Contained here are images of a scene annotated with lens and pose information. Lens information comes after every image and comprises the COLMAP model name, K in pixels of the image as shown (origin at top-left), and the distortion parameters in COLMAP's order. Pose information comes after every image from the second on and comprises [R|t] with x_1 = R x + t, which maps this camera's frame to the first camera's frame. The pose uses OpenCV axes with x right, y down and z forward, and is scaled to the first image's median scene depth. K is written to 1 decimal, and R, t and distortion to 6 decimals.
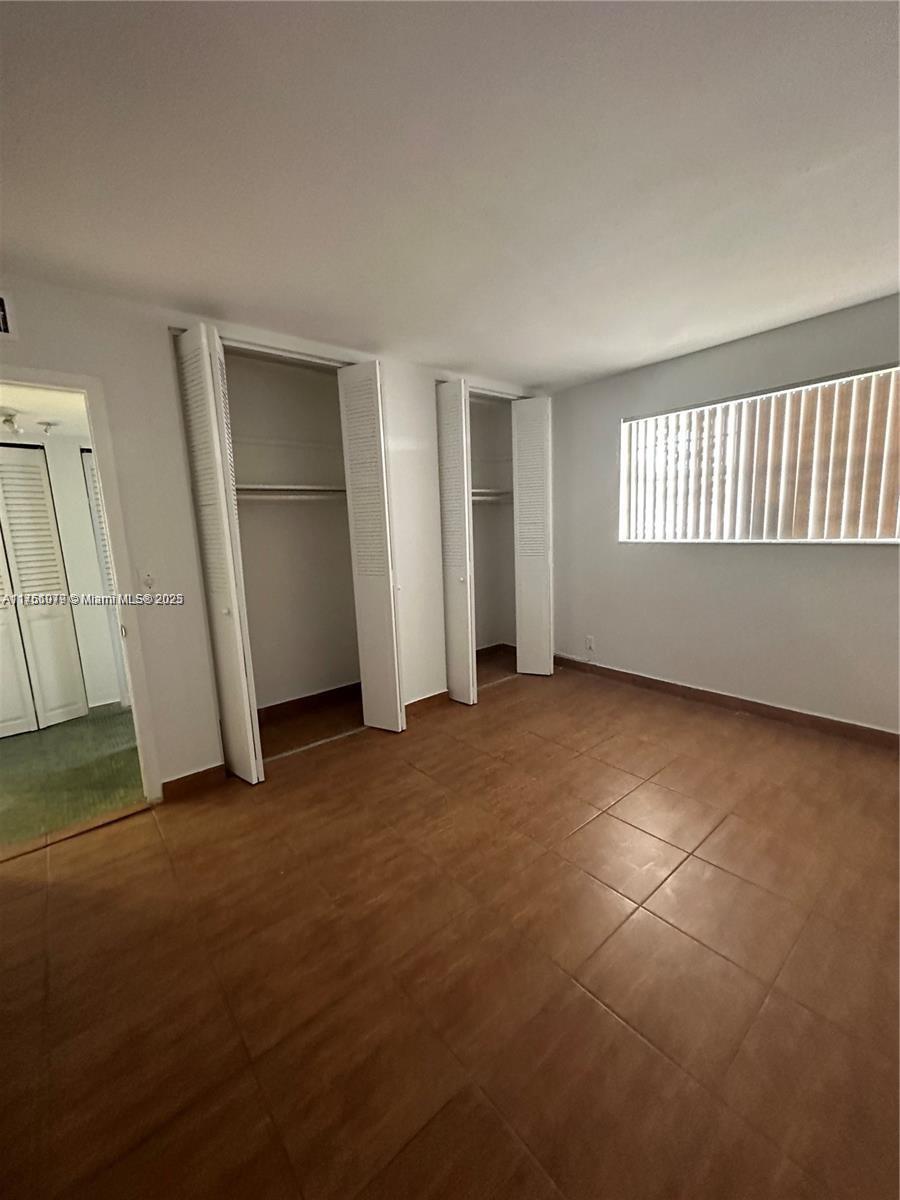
lens RADIAL K [[479.1, 0, 450.0], [0, 479.1, 600.0], [0, 0, 1]] dist [-0.001327, -0.000123]
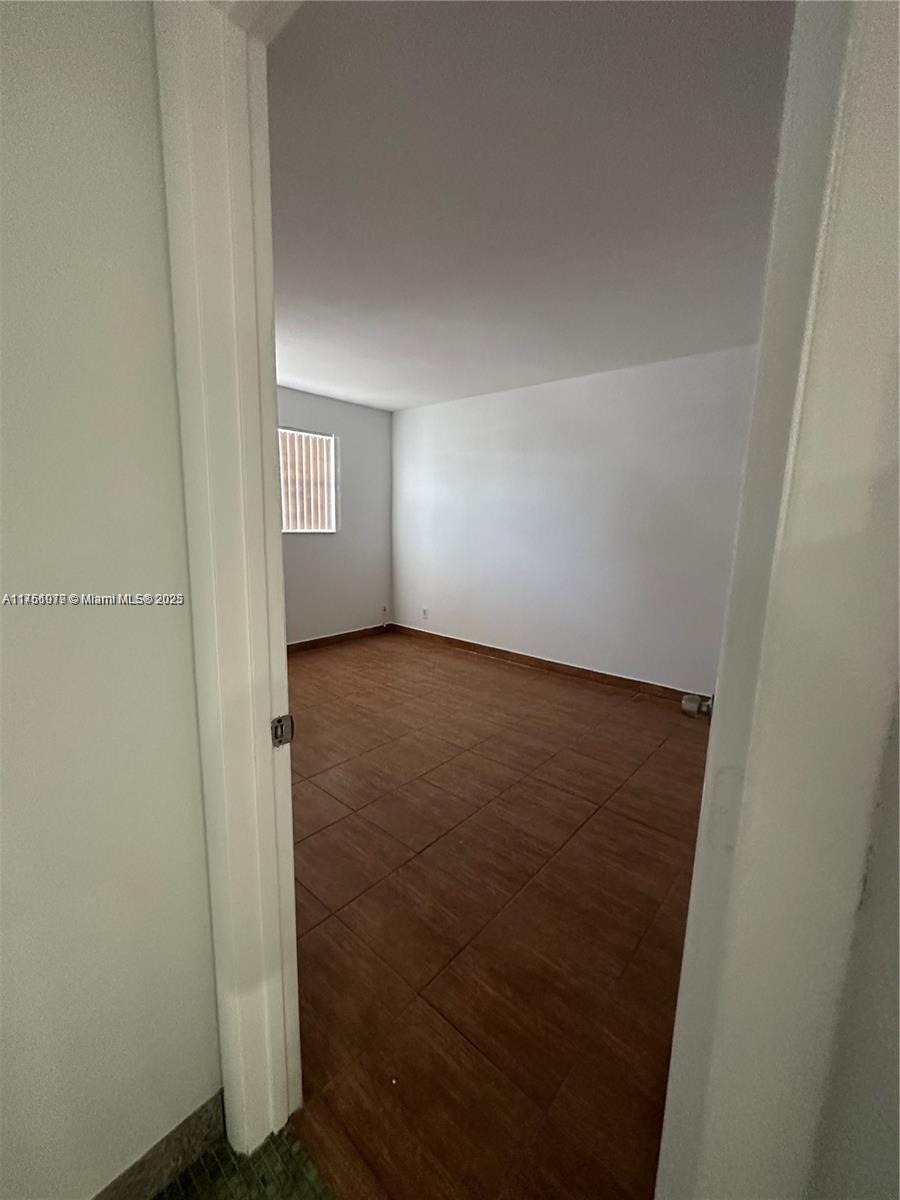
lens RADIAL K [[479.1, 0, 450.0], [0, 479.1, 600.0], [0, 0, 1]] dist [-0.001327, -0.000123]
pose [[-0.142095, -0.144932, 0.979185, -0.974399], [0.167970, 0.971346, 0.168146, -0.090195], [-0.975497, 0.188366, -0.113679, 0.789001]]
